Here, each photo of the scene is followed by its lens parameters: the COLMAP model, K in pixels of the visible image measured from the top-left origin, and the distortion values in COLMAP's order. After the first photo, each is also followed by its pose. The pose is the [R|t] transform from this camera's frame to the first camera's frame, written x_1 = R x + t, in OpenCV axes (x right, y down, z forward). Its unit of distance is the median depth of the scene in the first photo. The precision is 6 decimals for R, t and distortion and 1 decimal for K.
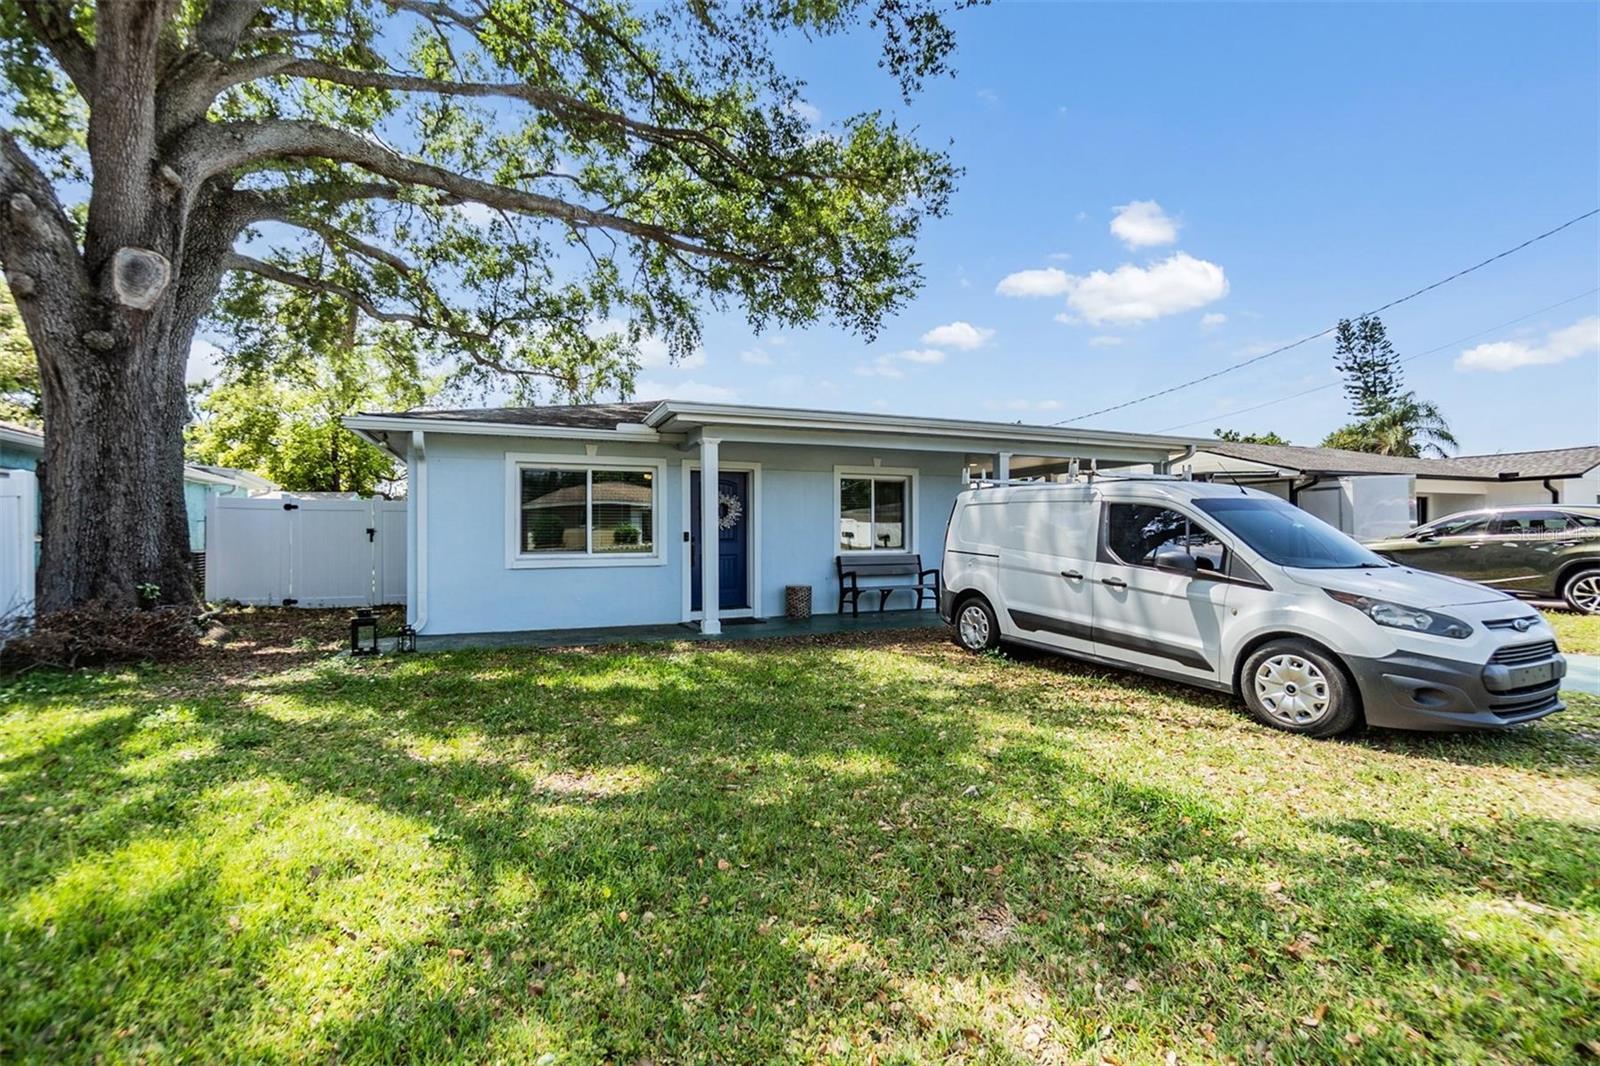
lens RADIAL K [[702.7, 0, 799.8], [0, 702.7, 533.6], [0, 0, 1]] dist [-0.005205, 0.000043]
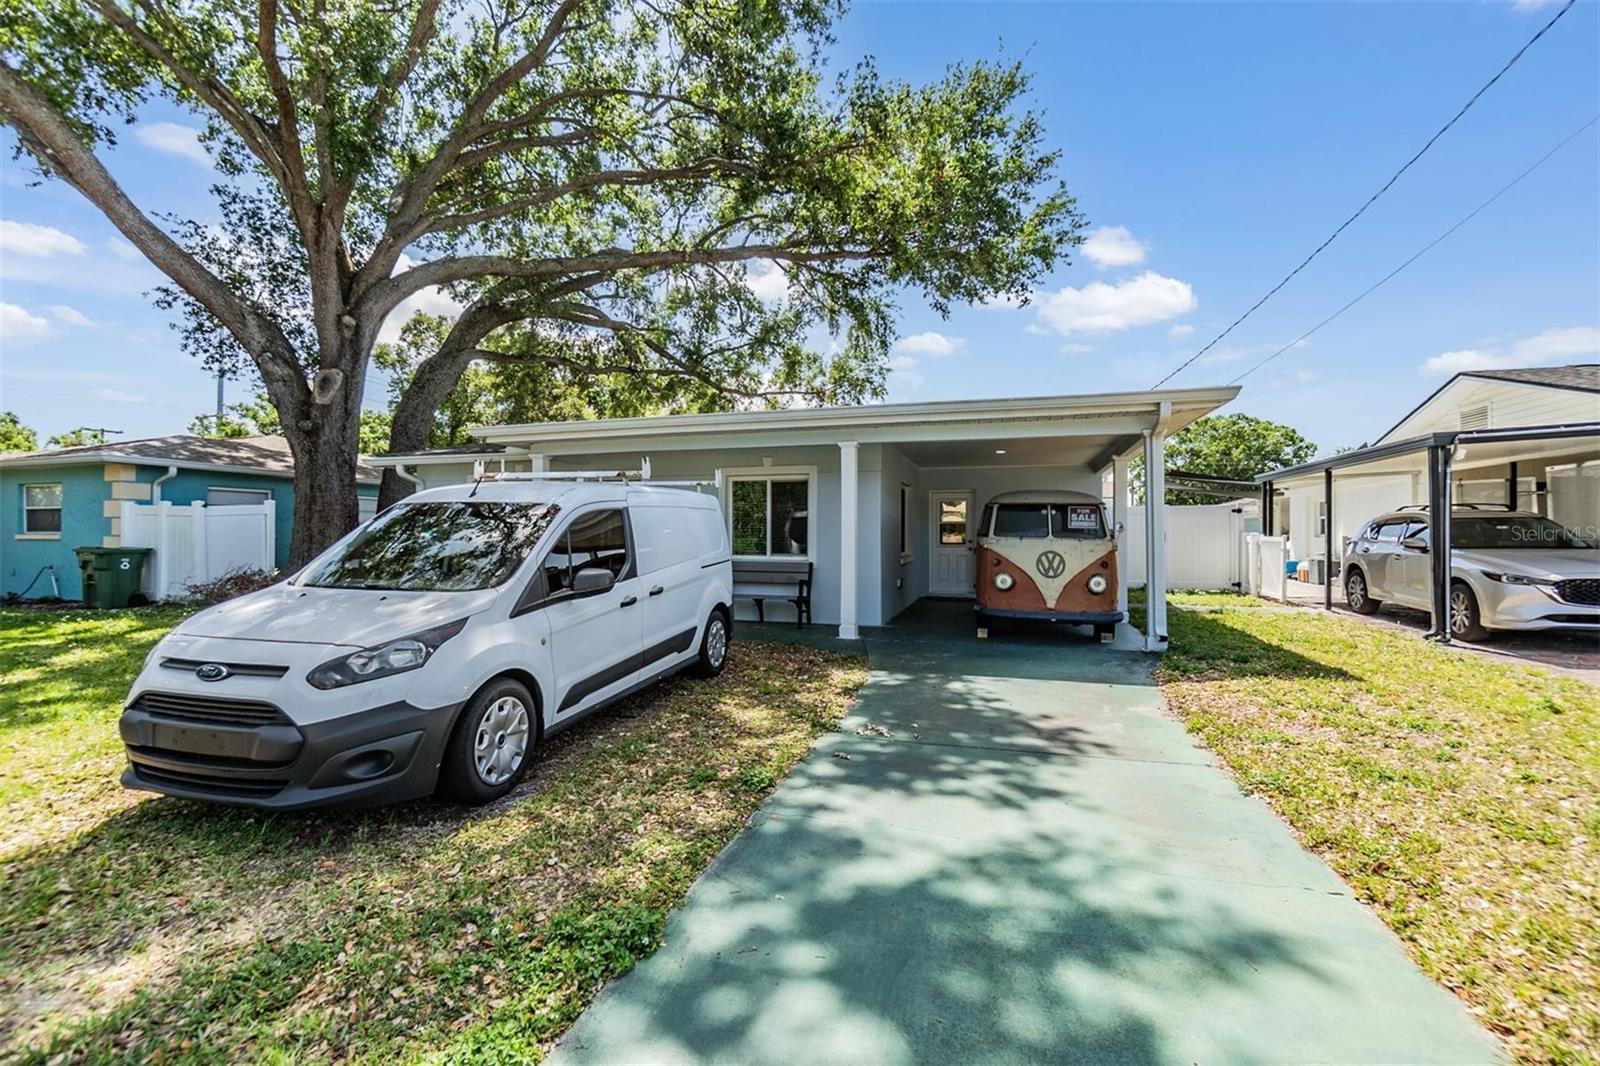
lens RADIAL K [[702.7, 0, 802.0], [0, 702.7, 529.9], [0, 0, 1]] dist [-0.005205, 0.000043]
pose [[0.758317, 0.002113, -0.651883, 0.760046], [-0.002809, 0.999996, -0.000026, -0.011205], [0.651880, 0.001851, 0.758320, 0.325219]]
